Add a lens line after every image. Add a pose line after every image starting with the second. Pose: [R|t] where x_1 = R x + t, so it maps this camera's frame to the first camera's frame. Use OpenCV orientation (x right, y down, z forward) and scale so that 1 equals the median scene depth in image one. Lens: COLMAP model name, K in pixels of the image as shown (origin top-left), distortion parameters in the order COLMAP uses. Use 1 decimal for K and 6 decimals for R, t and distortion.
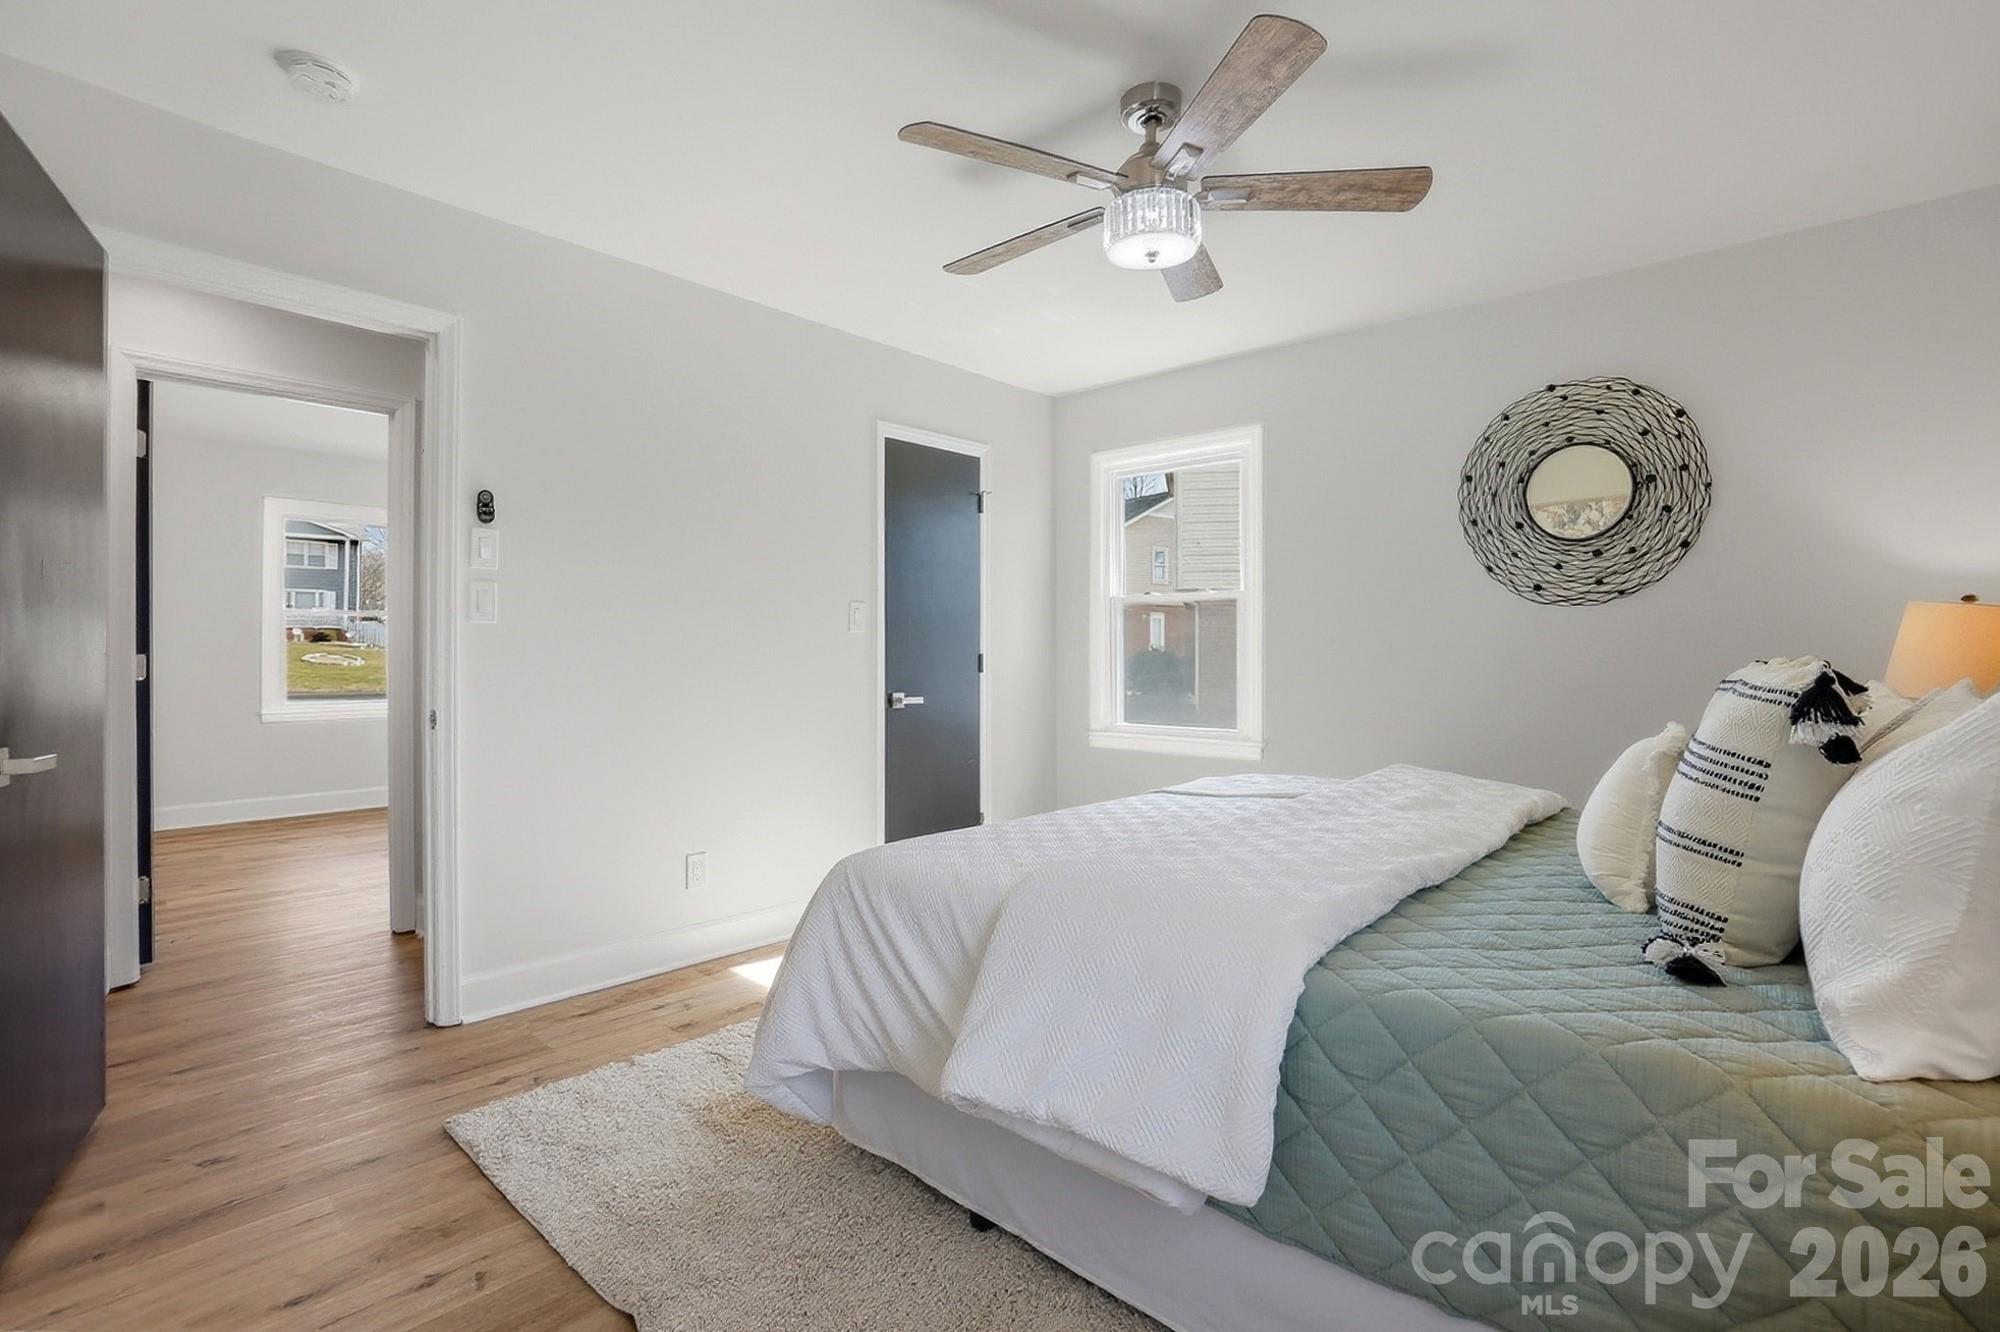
lens RADIAL K [[910.8, 0, 989.4], [0, 910.8, 650.4], [0, 0, 1]] dist [-0.059120, 0.020862]
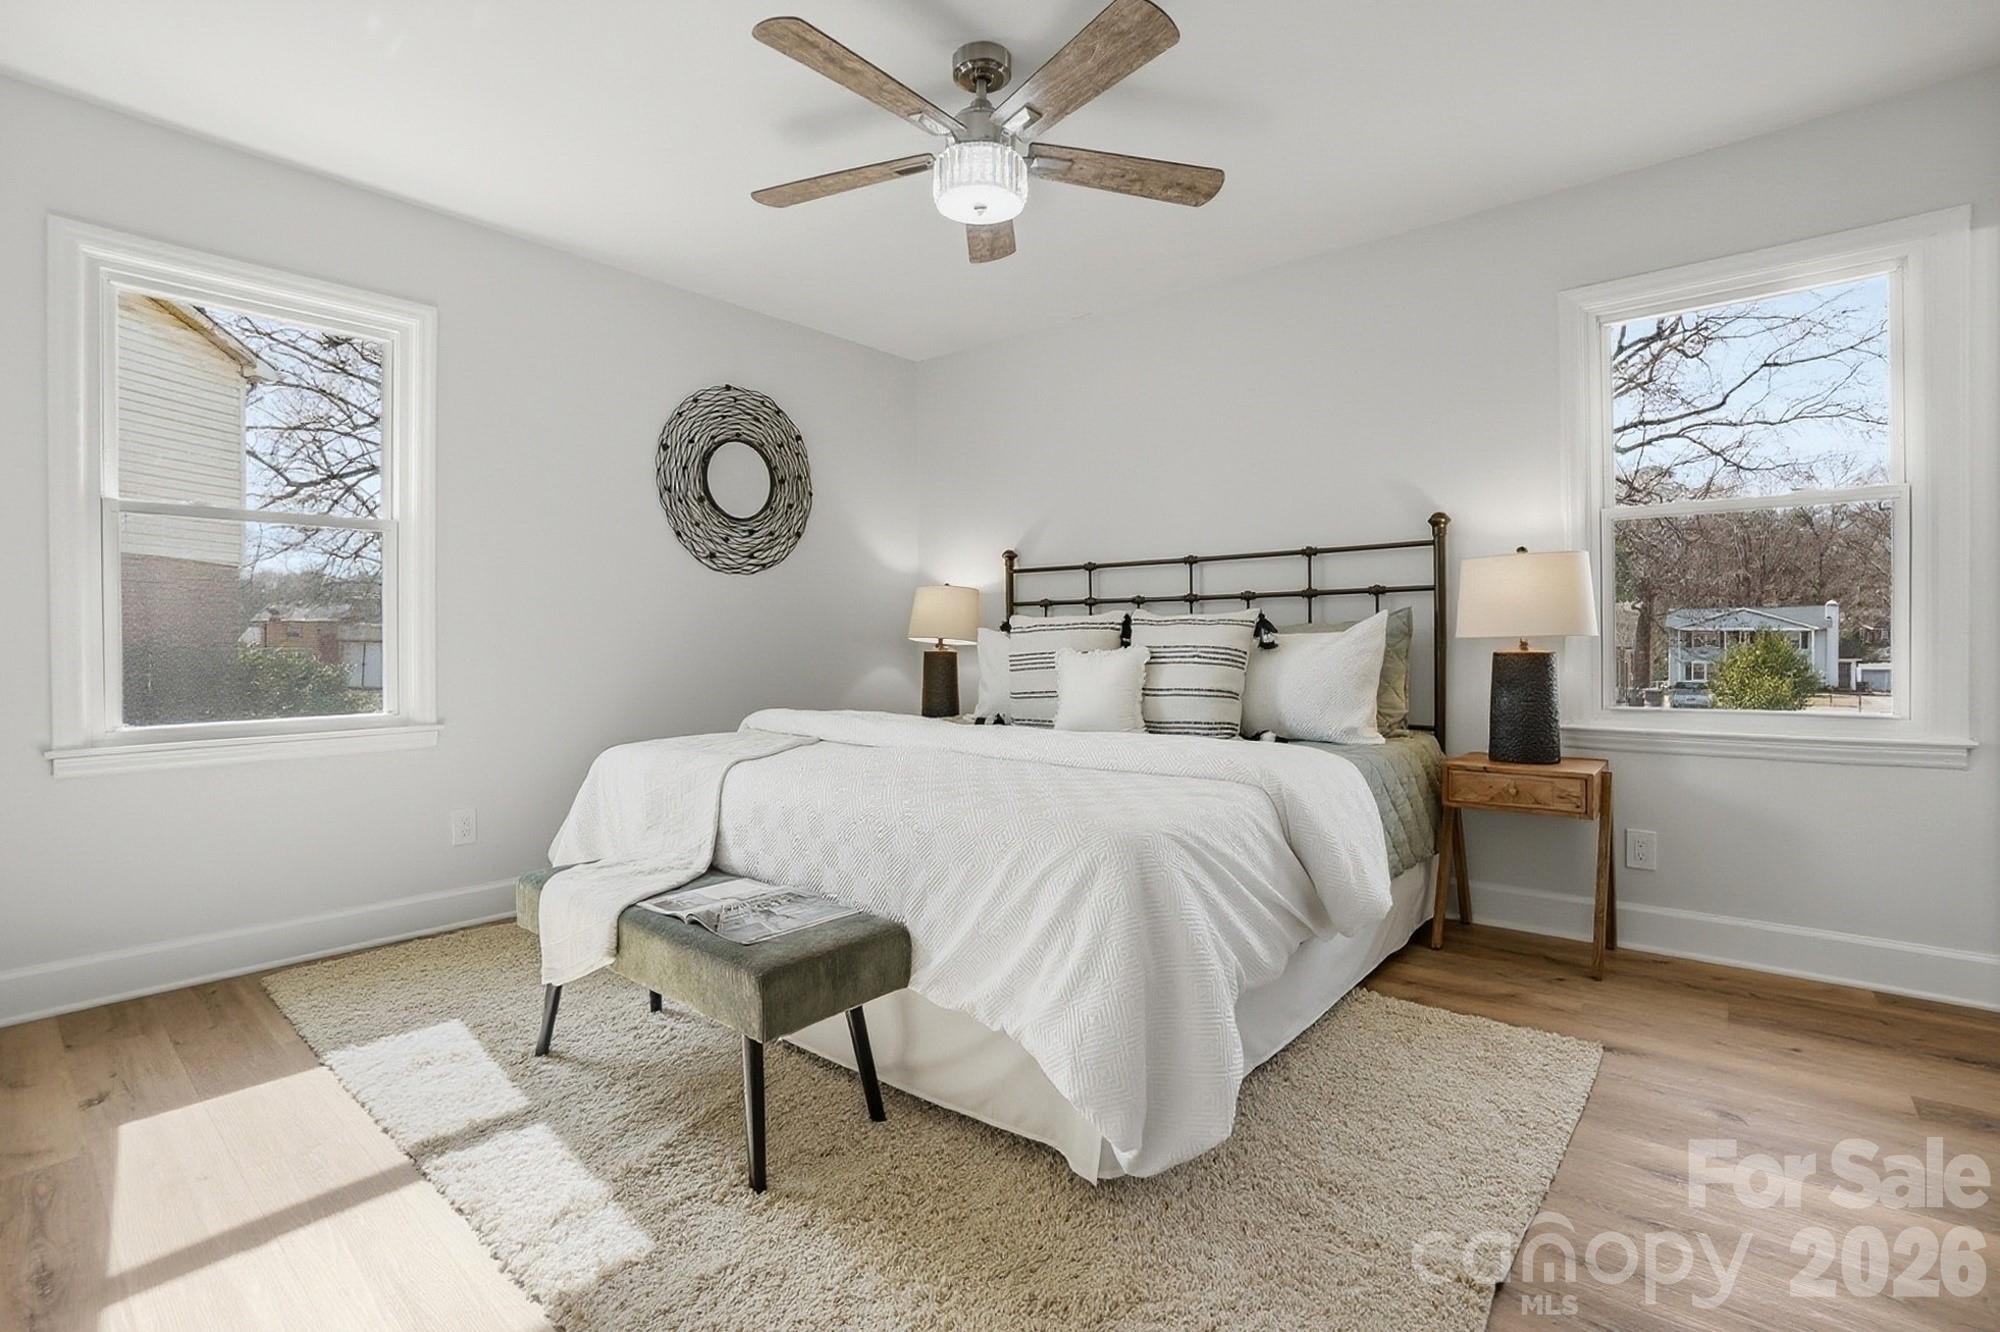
lens RADIAL K [[910.8, 0, 989.4], [0, 910.8, 650.4], [0, 0, 1]] dist [-0.059120, 0.020862]
pose [[-0.033427, -0.016217, 0.999310, -0.587508], [0.000488, 0.999868, 0.016242, 0.034667], [-0.999441, 0.001031, -0.033415, 0.699058]]
